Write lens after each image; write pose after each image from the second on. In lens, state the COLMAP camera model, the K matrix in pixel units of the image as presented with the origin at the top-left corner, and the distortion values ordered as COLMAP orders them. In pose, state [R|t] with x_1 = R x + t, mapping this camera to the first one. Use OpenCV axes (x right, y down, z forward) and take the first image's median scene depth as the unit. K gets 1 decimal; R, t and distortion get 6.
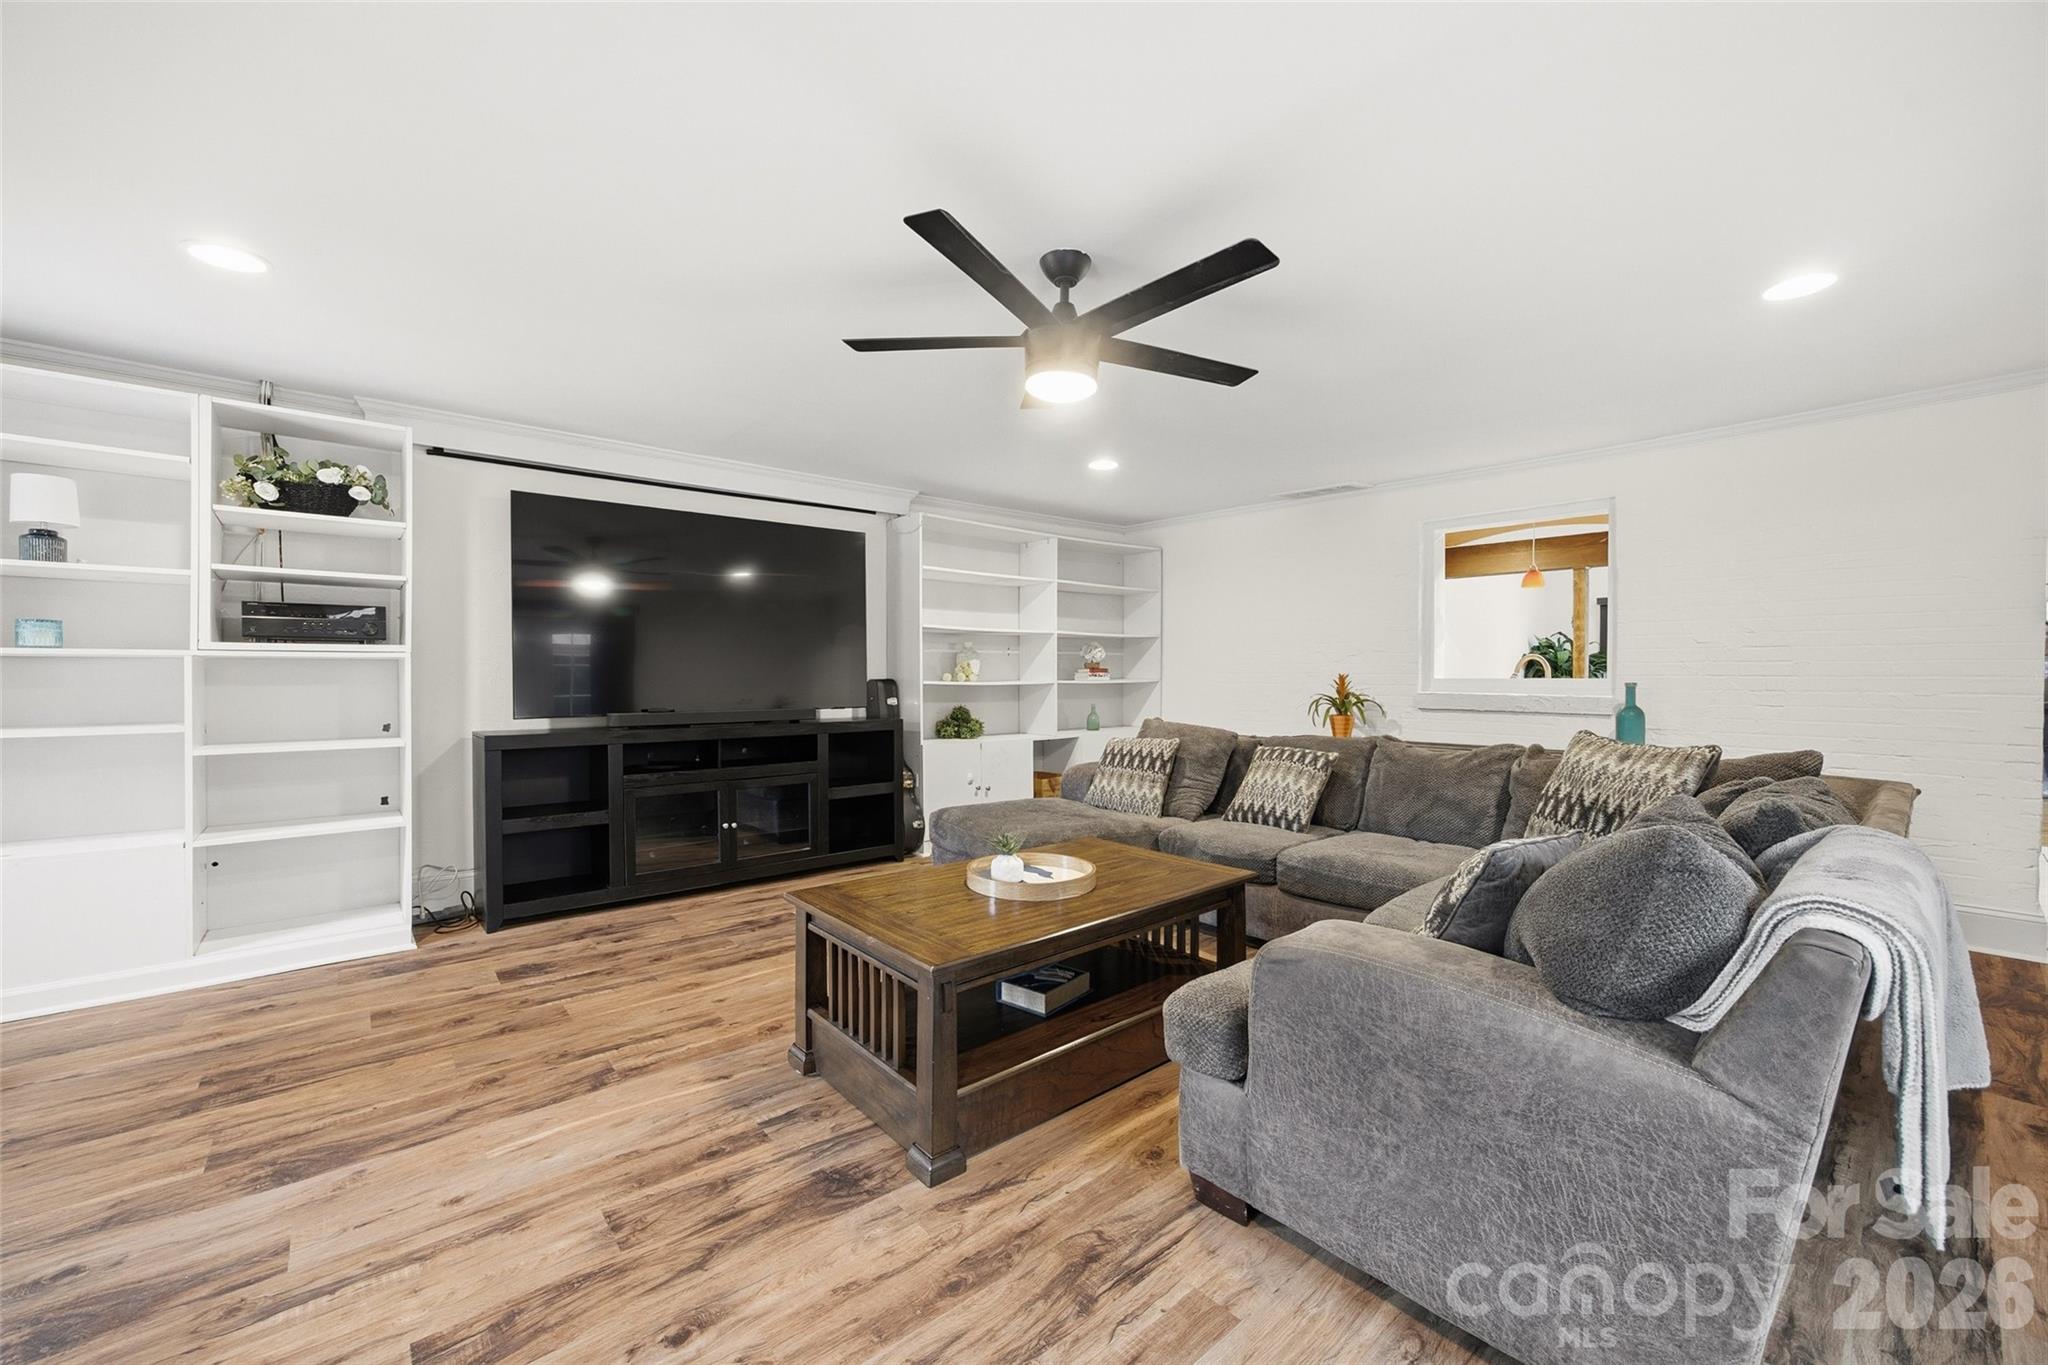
lens RADIAL K [[796.6, 0, 1024.0], [0, 796.6, 682.5], [0, 0, 1]] dist [-0.010264, 0.000150]
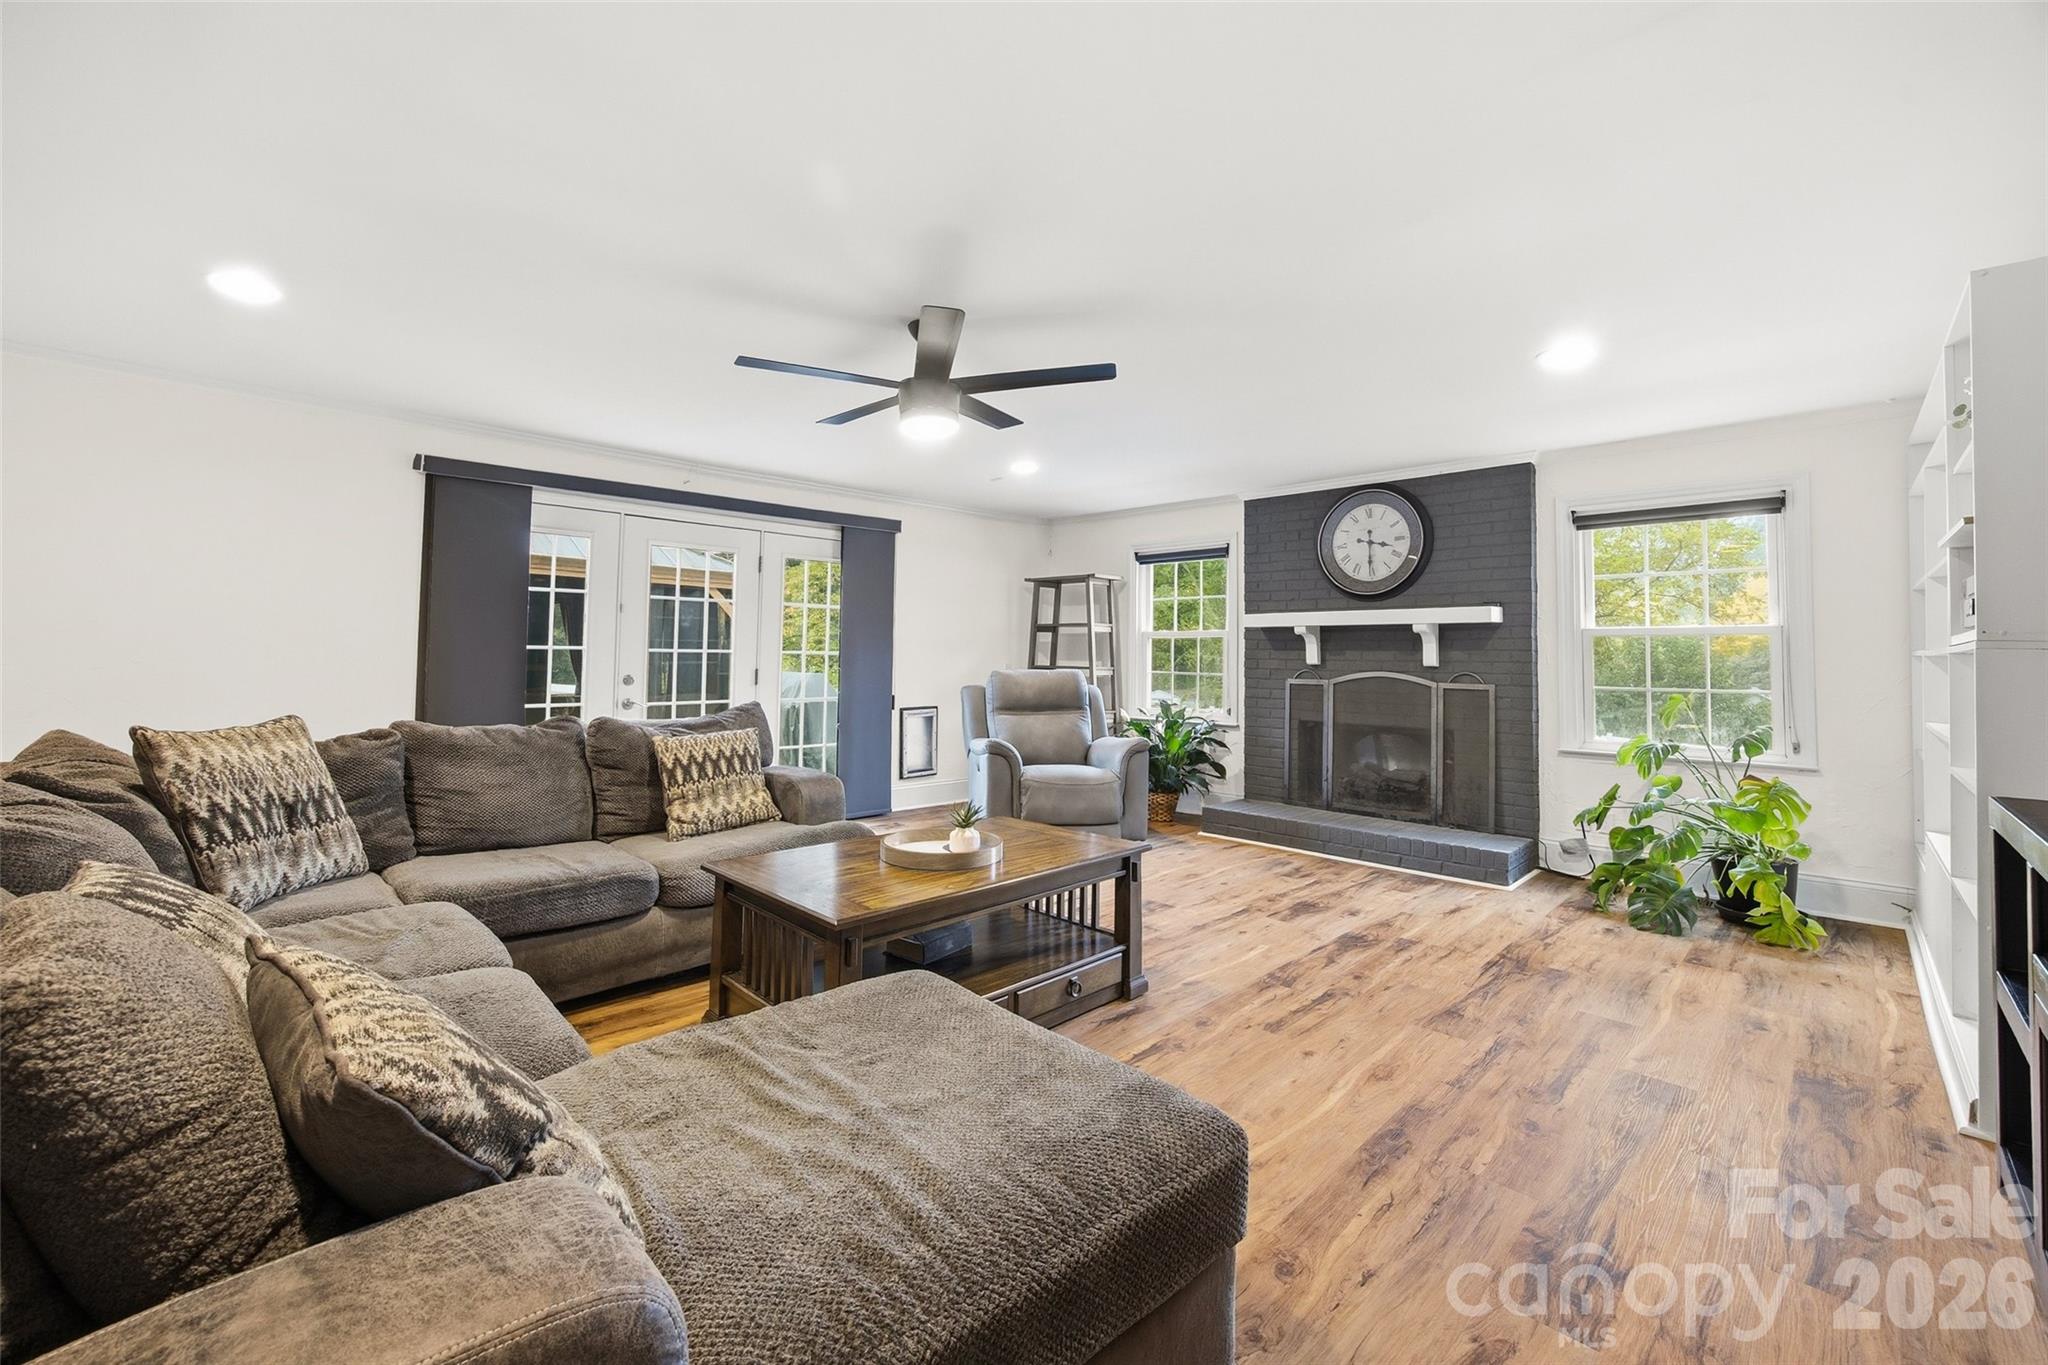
lens RADIAL K [[815.2, 0, 1017.1], [0, 815.2, 634.3], [0, 0, 1]] dist [-0.016372, 0.000103]
pose [[-0.998277, -0.018258, -0.055761, -0.024913], [-0.016719, 0.999470, -0.027950, -0.014913], [0.056242, -0.026970, -0.998053, 2.218542]]
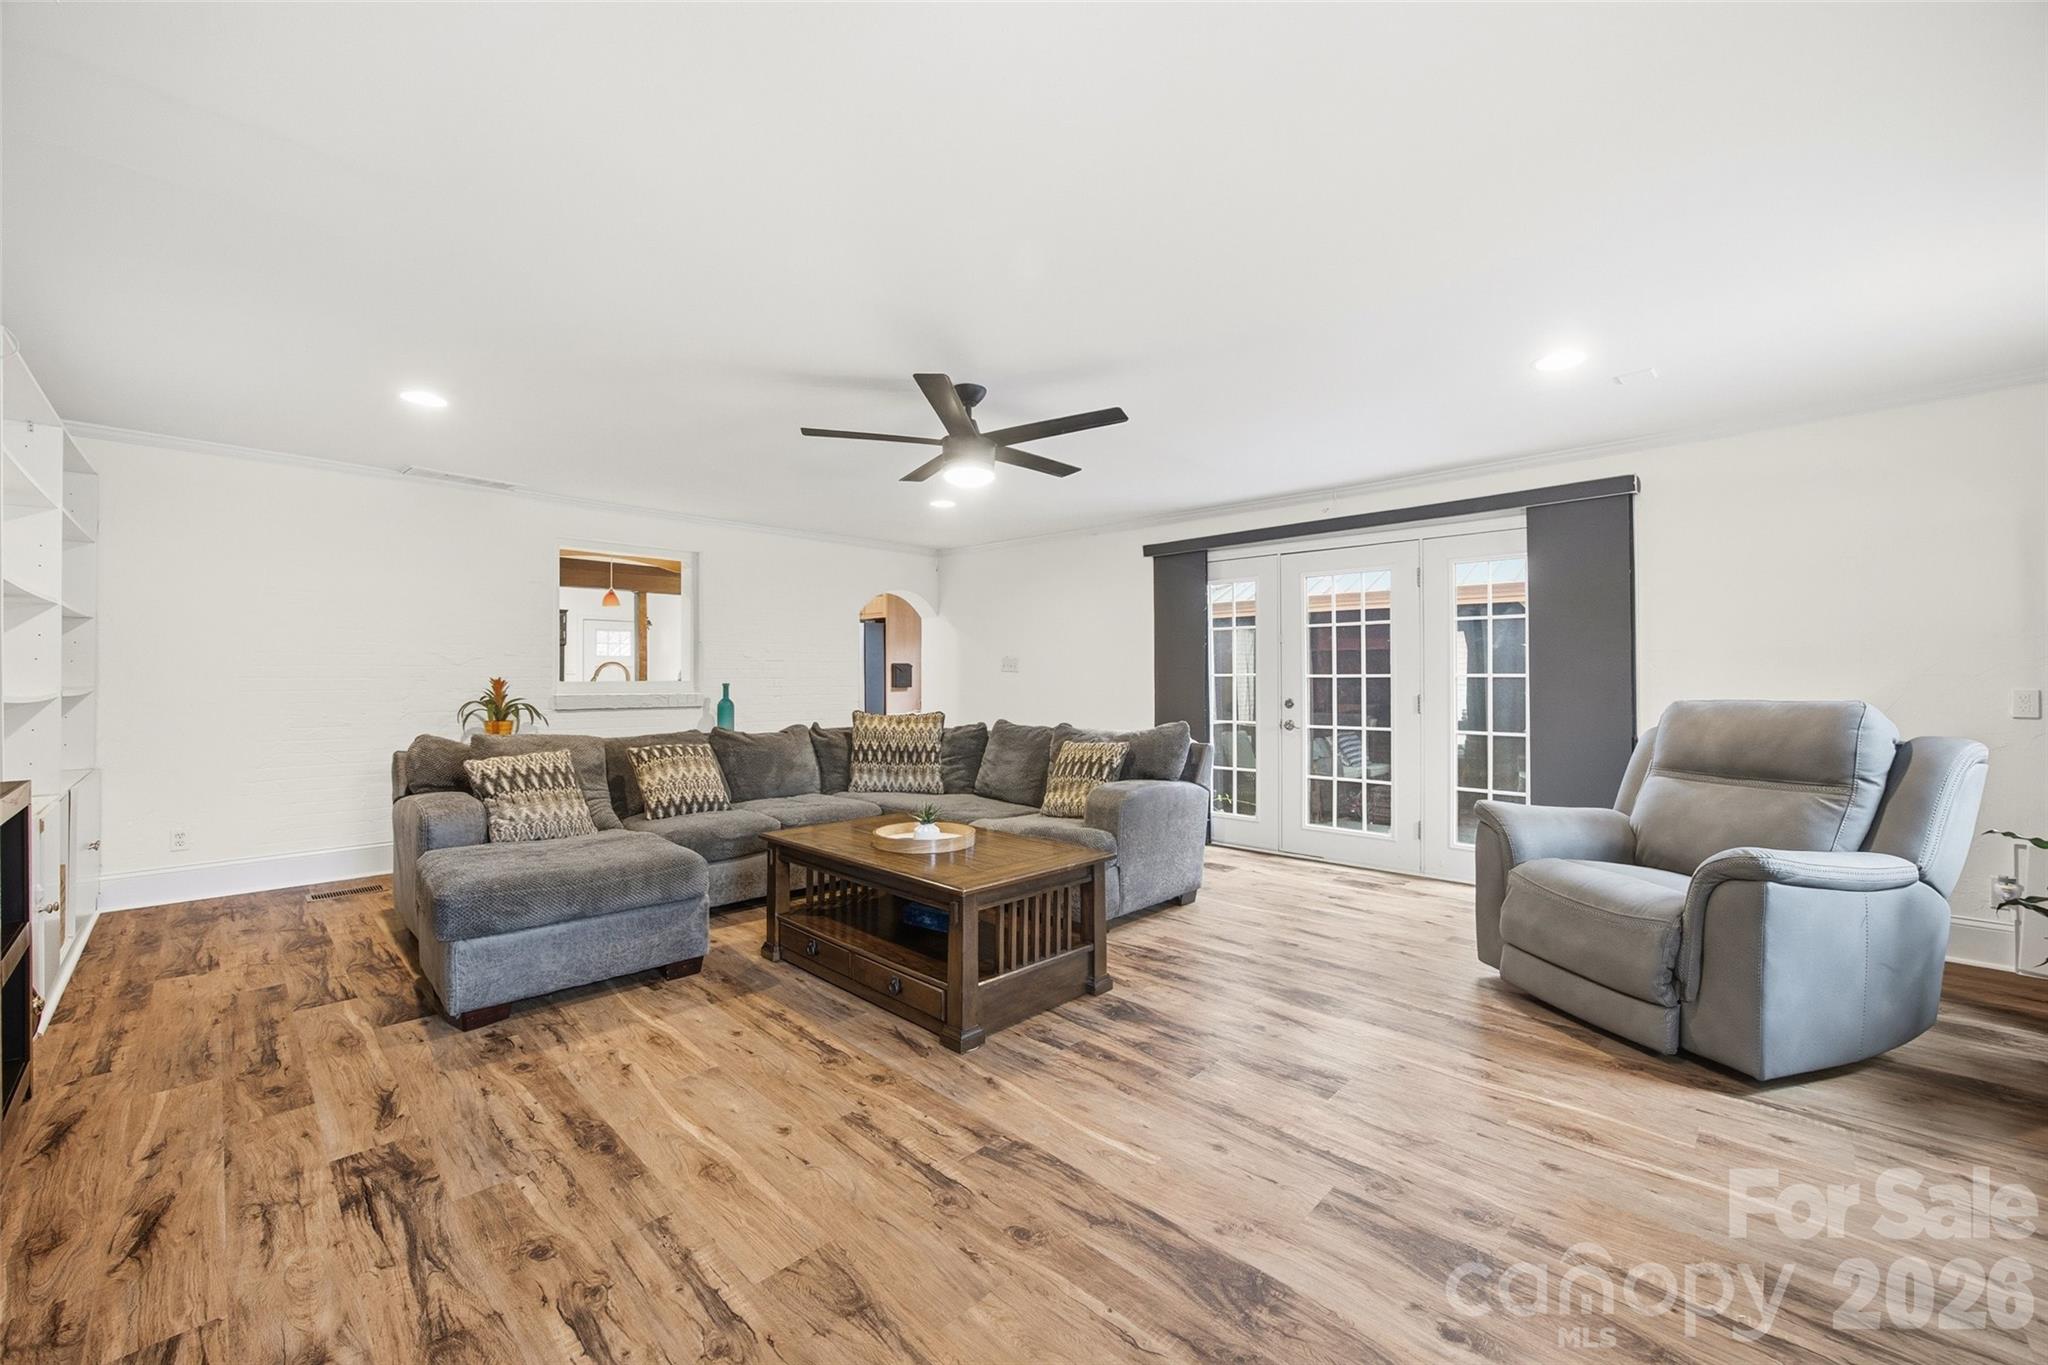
lens RADIAL K [[796.6, 0, 1024.0], [0, 796.6, 682.5], [0, 0, 1]] dist [-0.010264, 0.000150]
pose [[-0.091191, -0.008054, 0.995801, -1.348161], [0.001803, 0.999964, 0.008252, -0.018560], [-0.995832, 0.002548, -0.091174, 1.017504]]
